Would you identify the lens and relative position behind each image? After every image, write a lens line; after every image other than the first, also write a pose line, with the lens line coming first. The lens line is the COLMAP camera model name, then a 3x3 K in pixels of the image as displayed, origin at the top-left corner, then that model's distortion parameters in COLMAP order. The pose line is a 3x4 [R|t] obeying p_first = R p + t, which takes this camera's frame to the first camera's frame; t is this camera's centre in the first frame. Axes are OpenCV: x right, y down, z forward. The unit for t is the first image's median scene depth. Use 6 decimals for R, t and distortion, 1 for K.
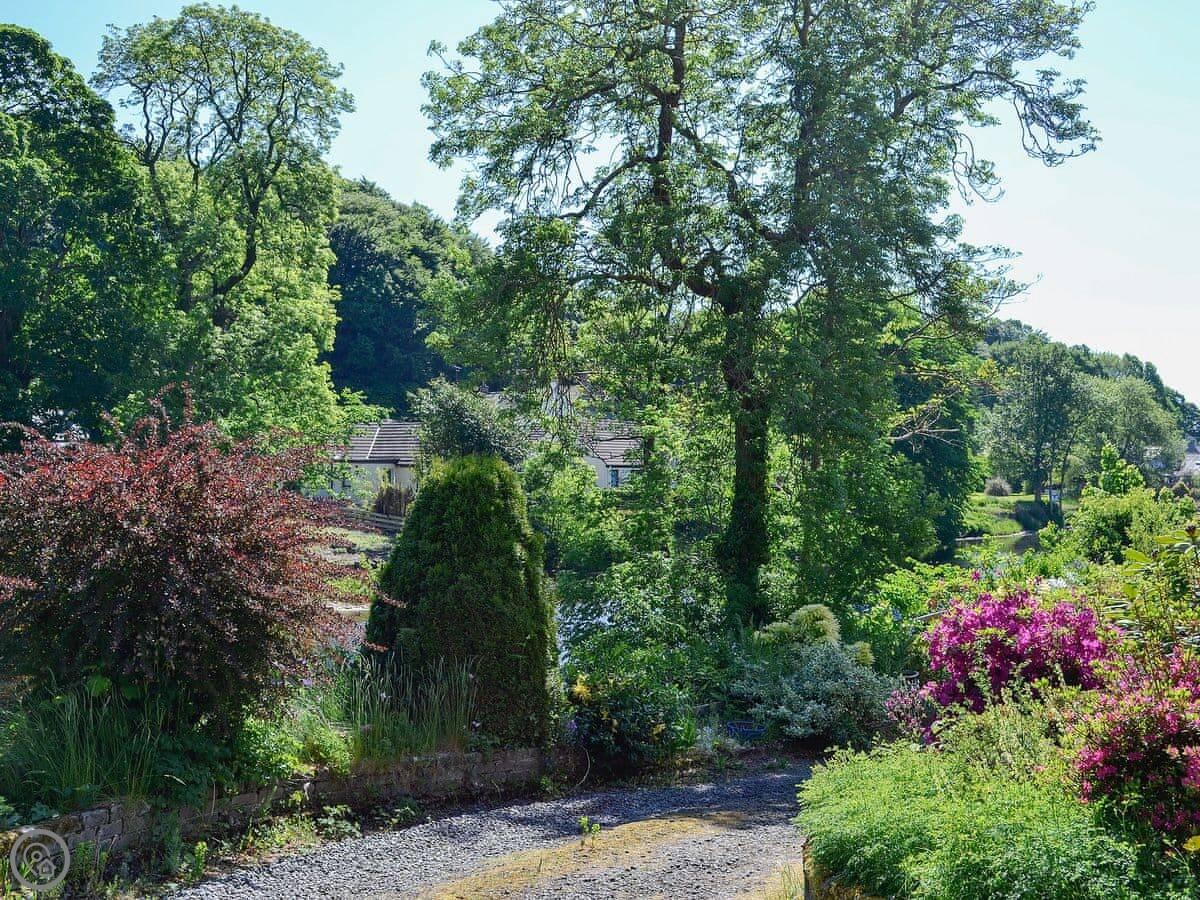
lens RADIAL K [[1352.7, 0, 600.0], [0, 1352.7, 450.0], [0, 0, 1]] dist [-0.056237, -0.029234]
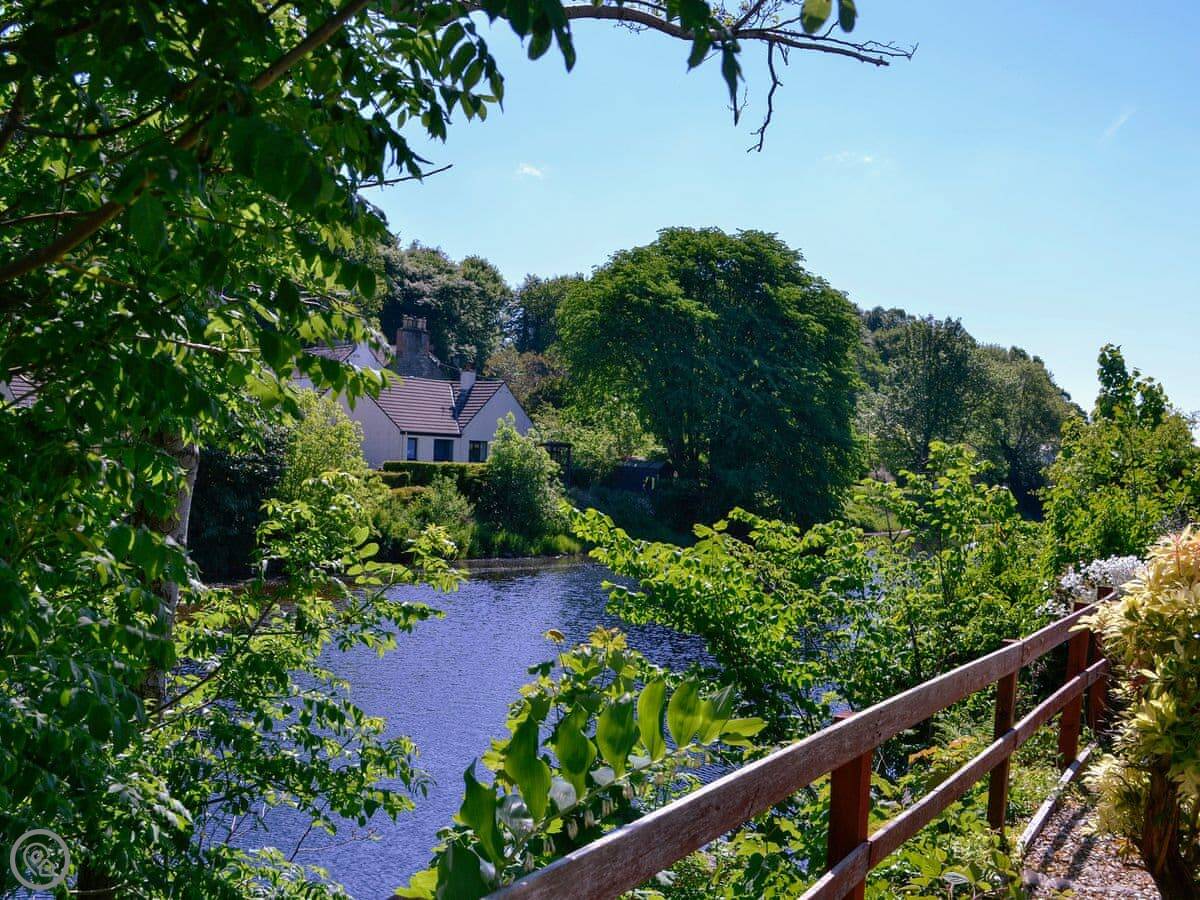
lens RADIAL K [[1305.5, 0, 600.0], [0, 1305.5, 450.0], [0, 0, 1]] dist [-0.083049, -0.012984]
pose [[0.996550, 0.017654, 0.081093, 0.042528], [-0.017221, 0.999833, -0.006038, 0.017782], [-0.081186, 0.004620, 0.996688, 0.168211]]
